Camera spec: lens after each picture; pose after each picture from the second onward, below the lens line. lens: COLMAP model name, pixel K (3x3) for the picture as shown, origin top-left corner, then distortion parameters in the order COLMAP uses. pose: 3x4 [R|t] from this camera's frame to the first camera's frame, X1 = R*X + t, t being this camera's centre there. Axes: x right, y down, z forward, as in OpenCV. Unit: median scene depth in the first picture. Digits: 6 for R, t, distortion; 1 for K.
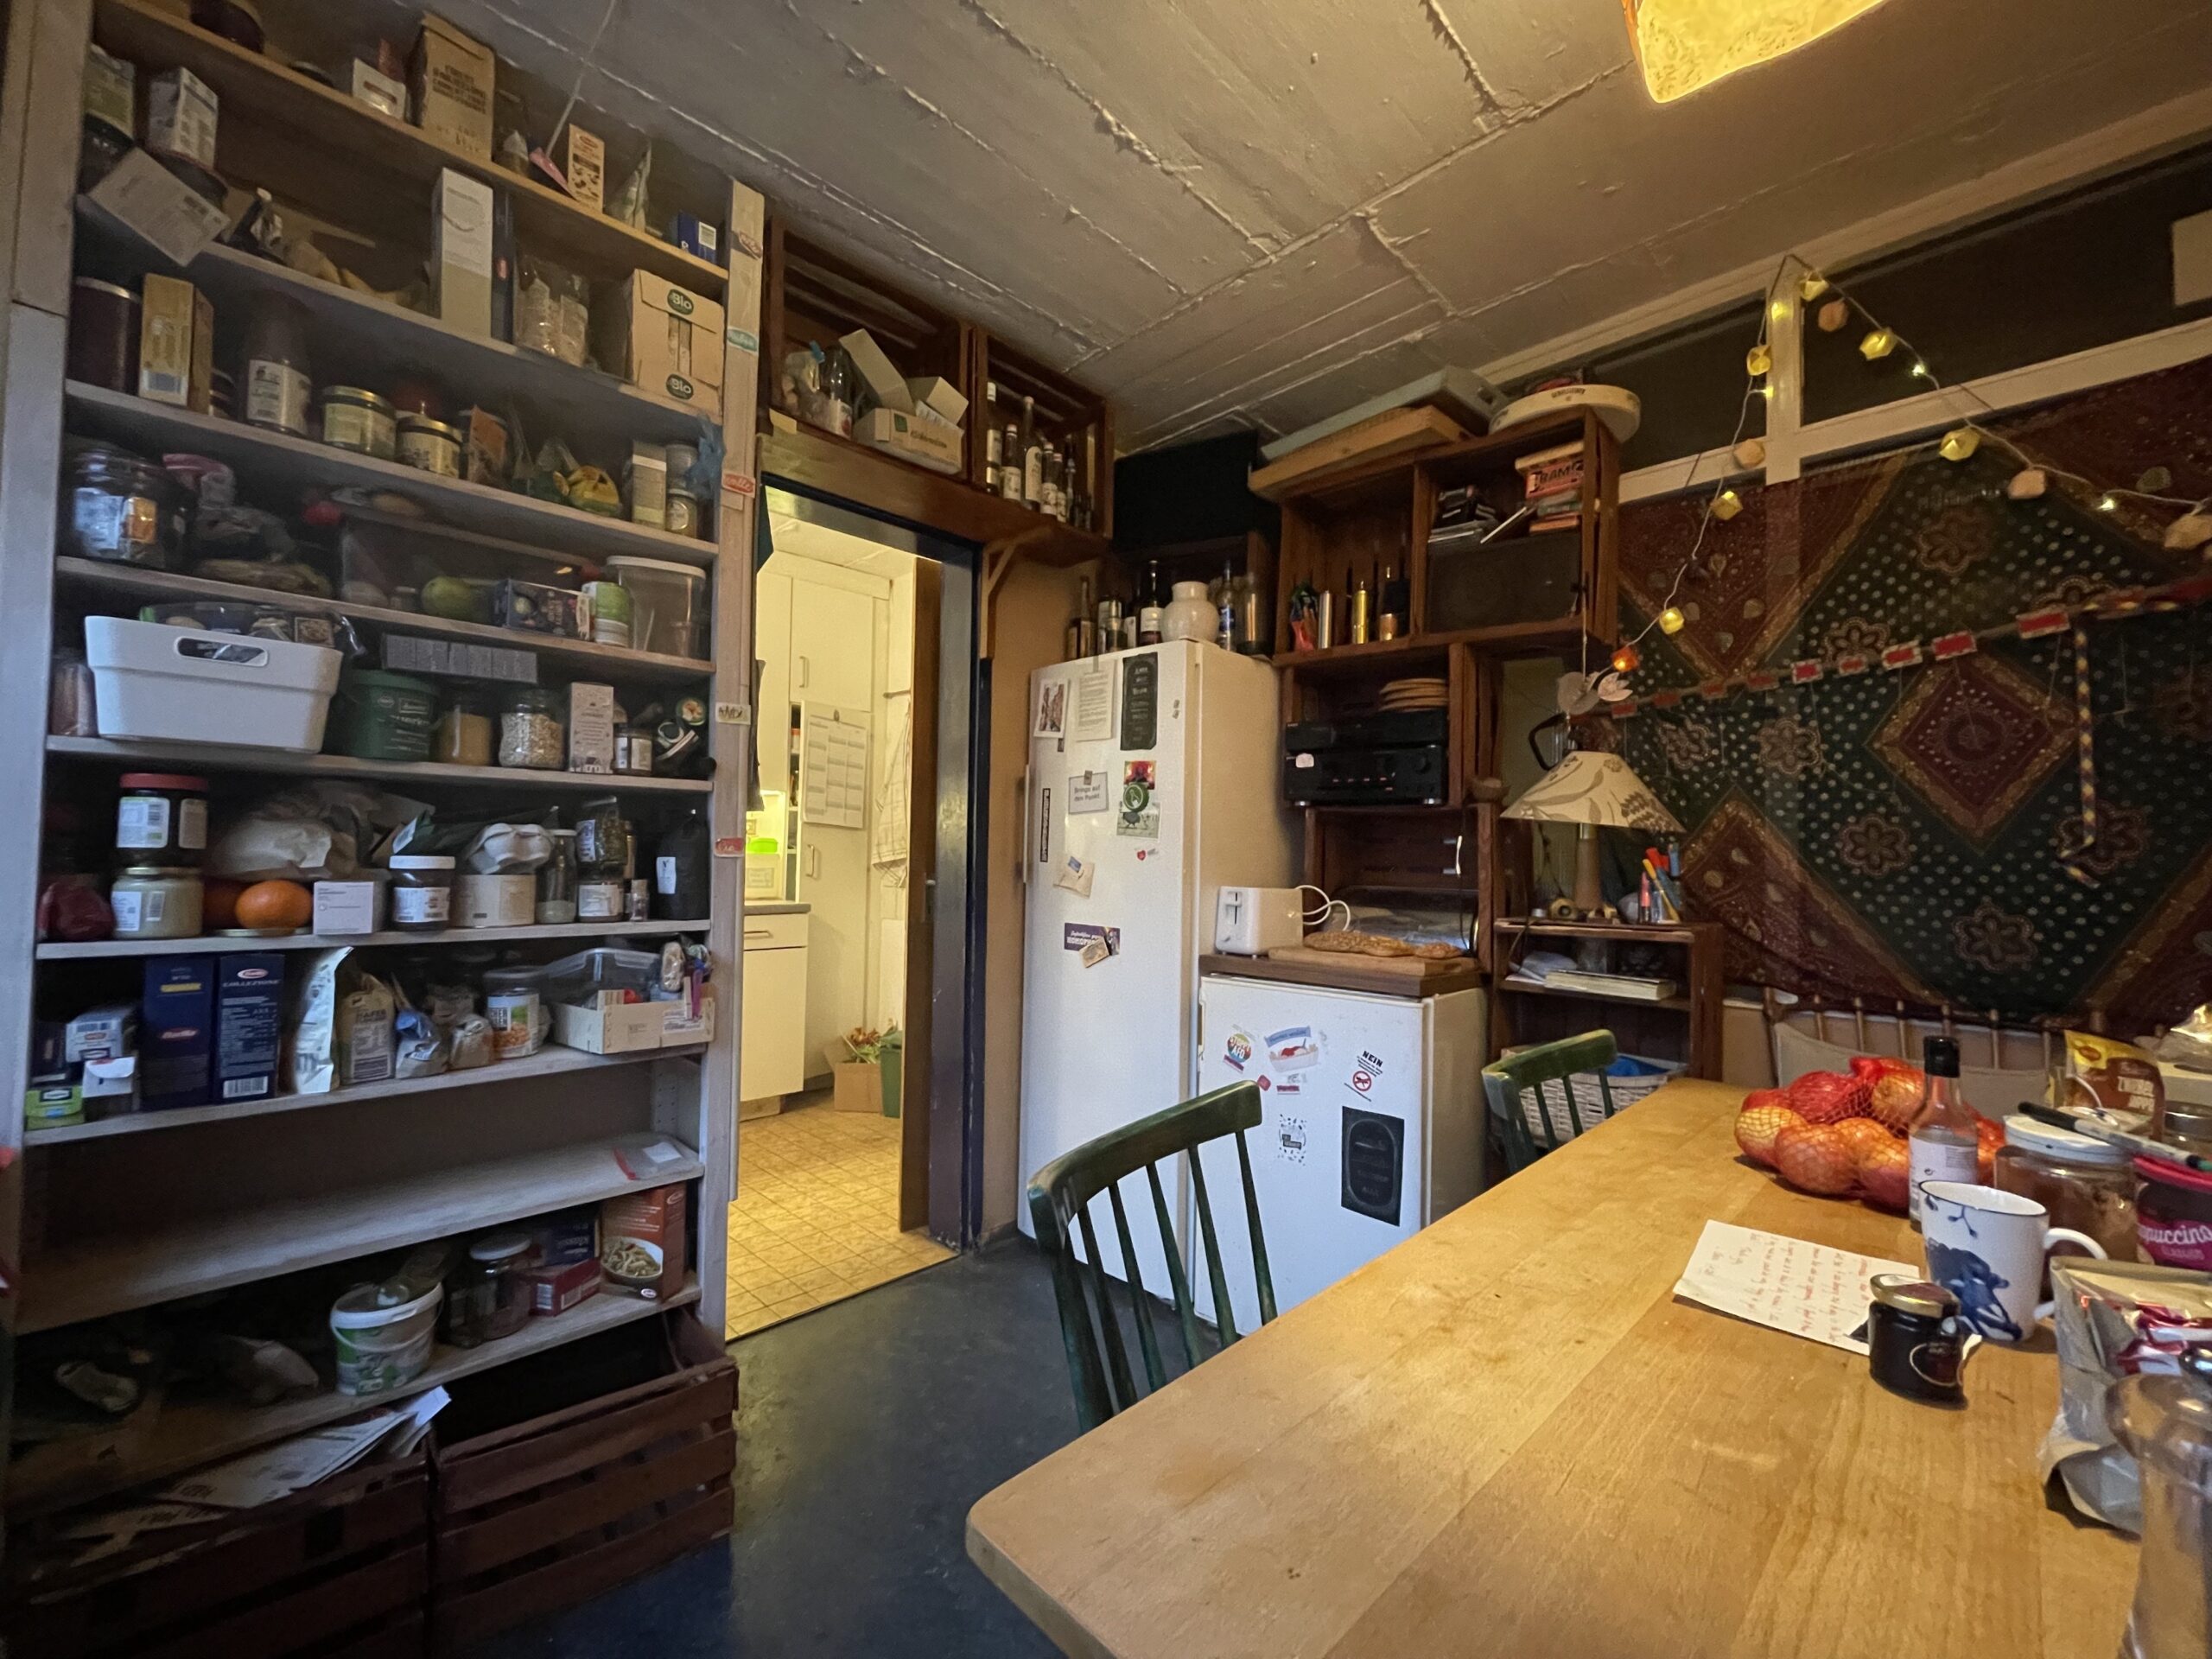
lens RADIAL K [[891.3, 0, 1106.0], [0, 891.3, 829.5], [0, 0, 1]] dist [0.001226, 0.000057]
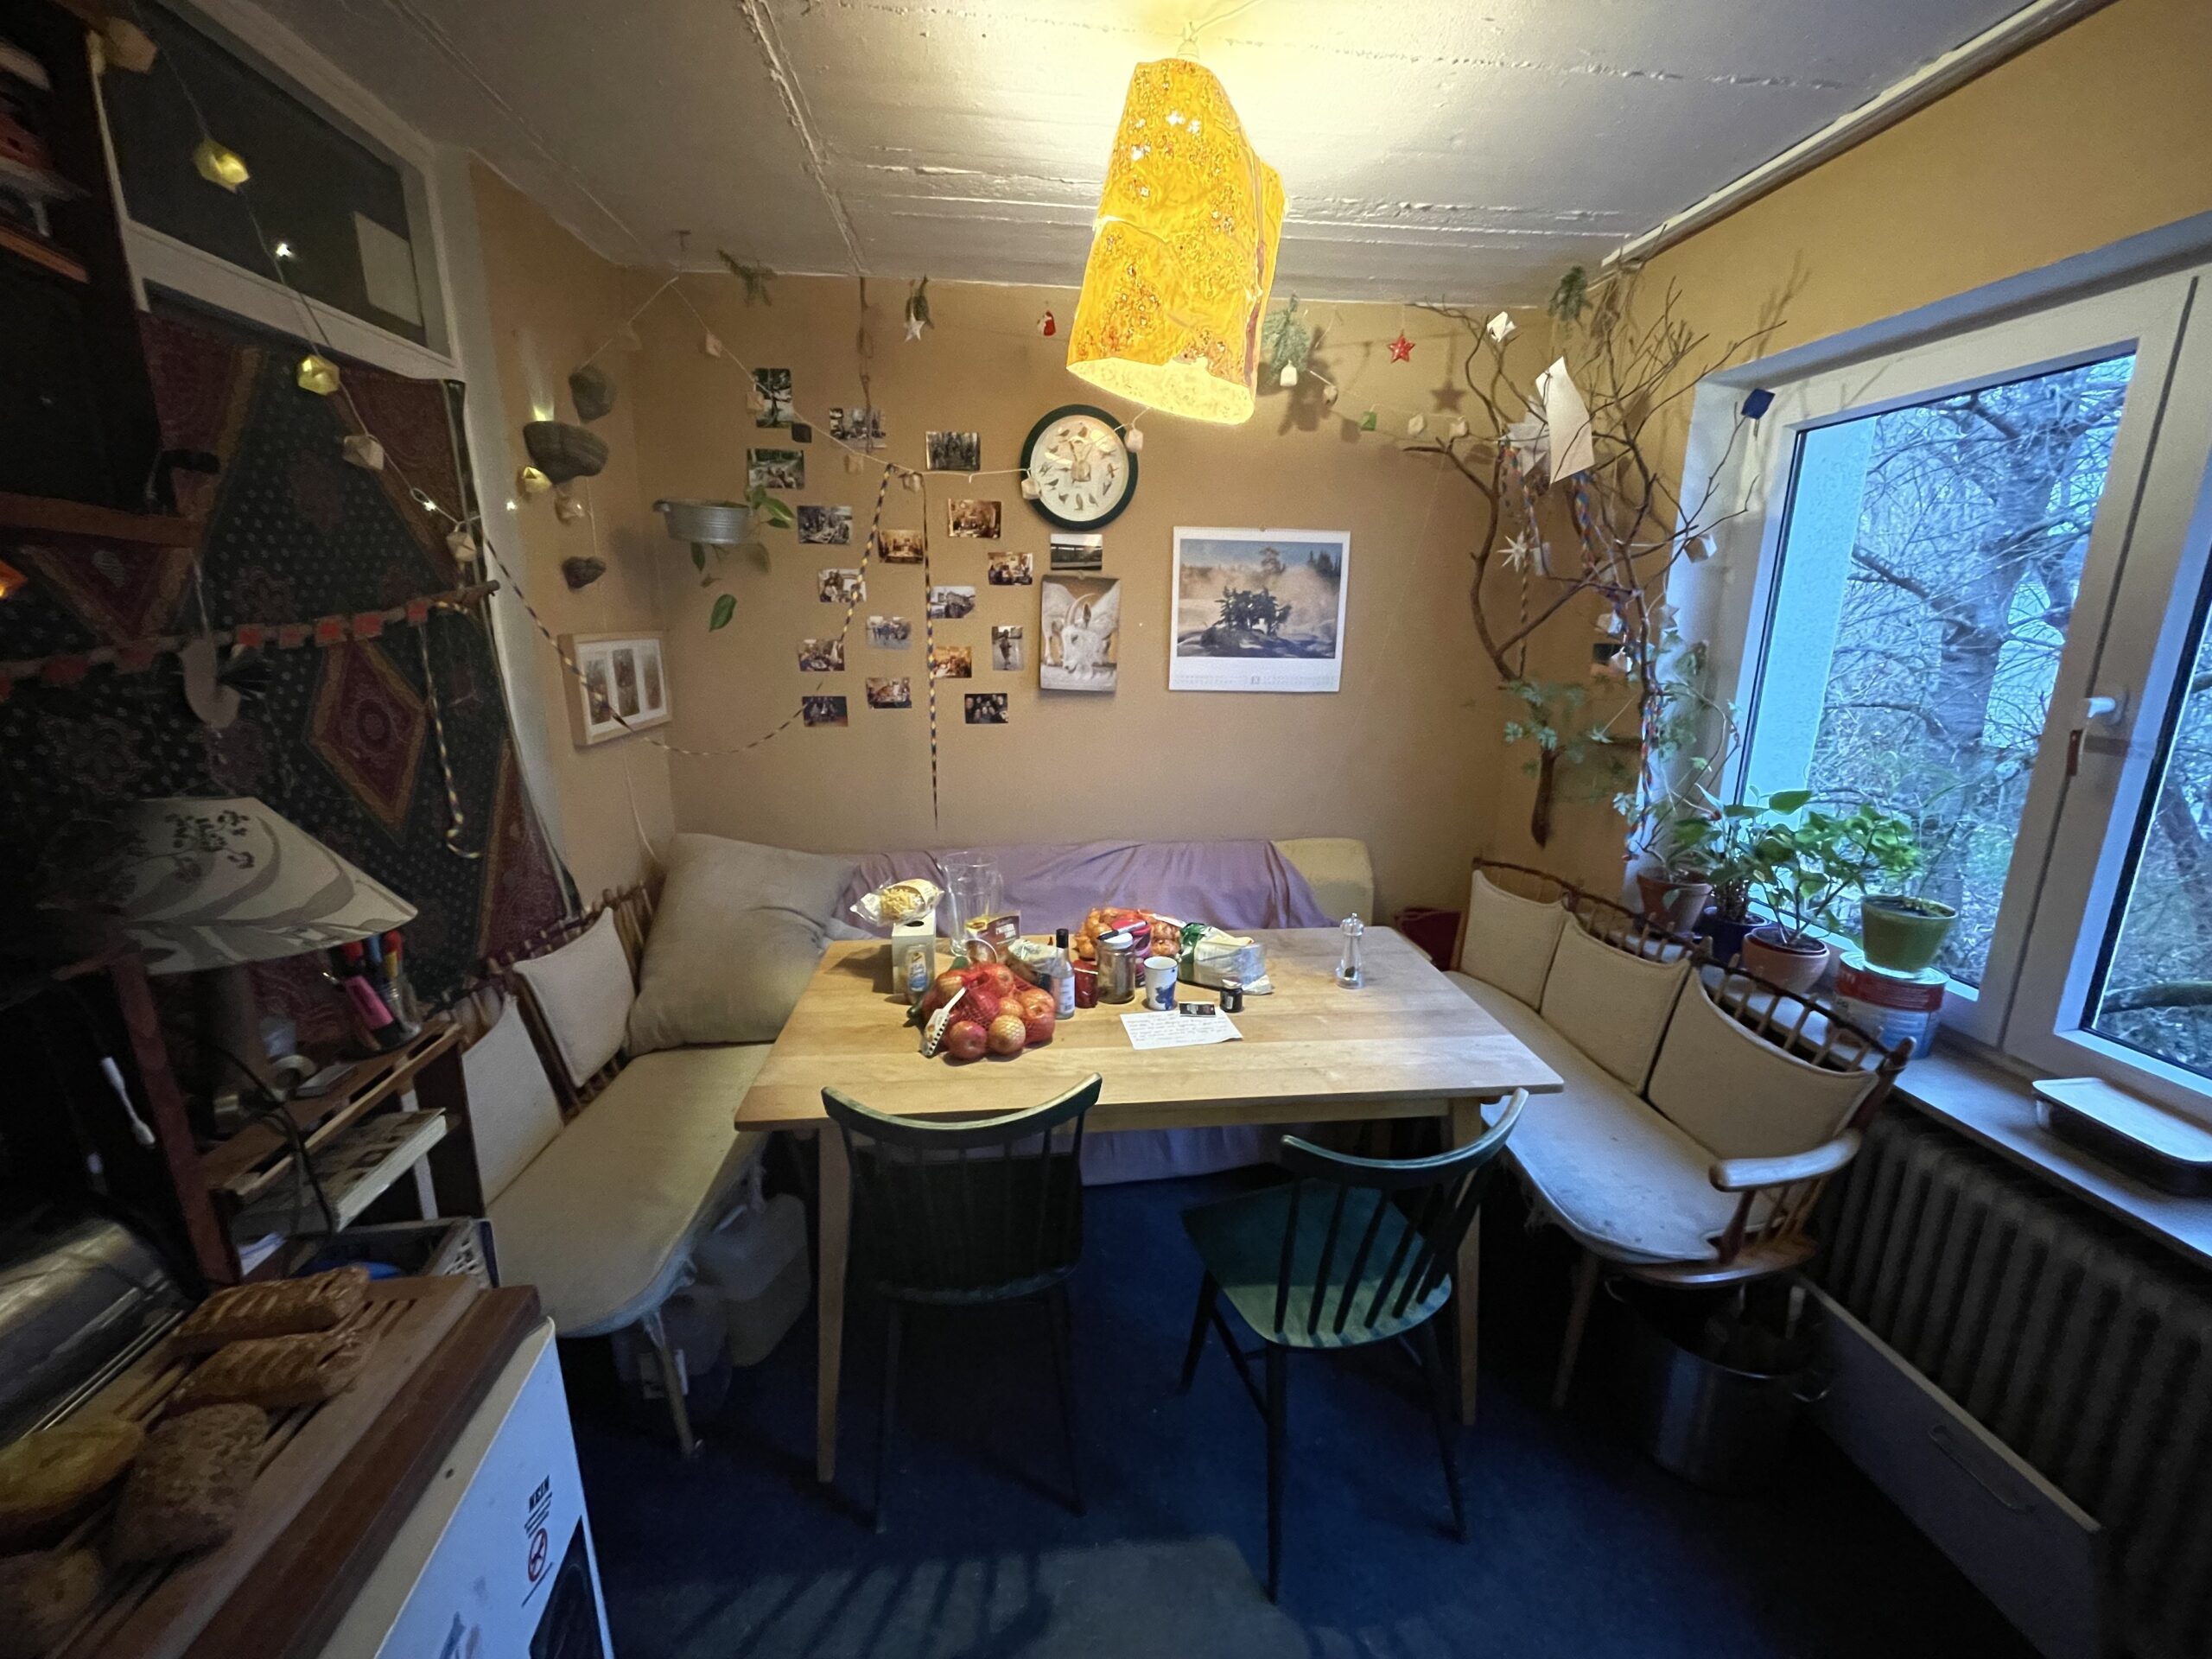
lens RADIAL K [[891.3, 0, 1106.0], [0, 891.3, 829.5], [0, 0, 1]] dist [0.001226, 0.000057]
pose [[-0.773930, -0.175298, 0.608525, -0.187555], [-0.041078, 0.972796, 0.227991, -0.234110], [-0.631938, 0.151452, -0.760077, 1.207910]]
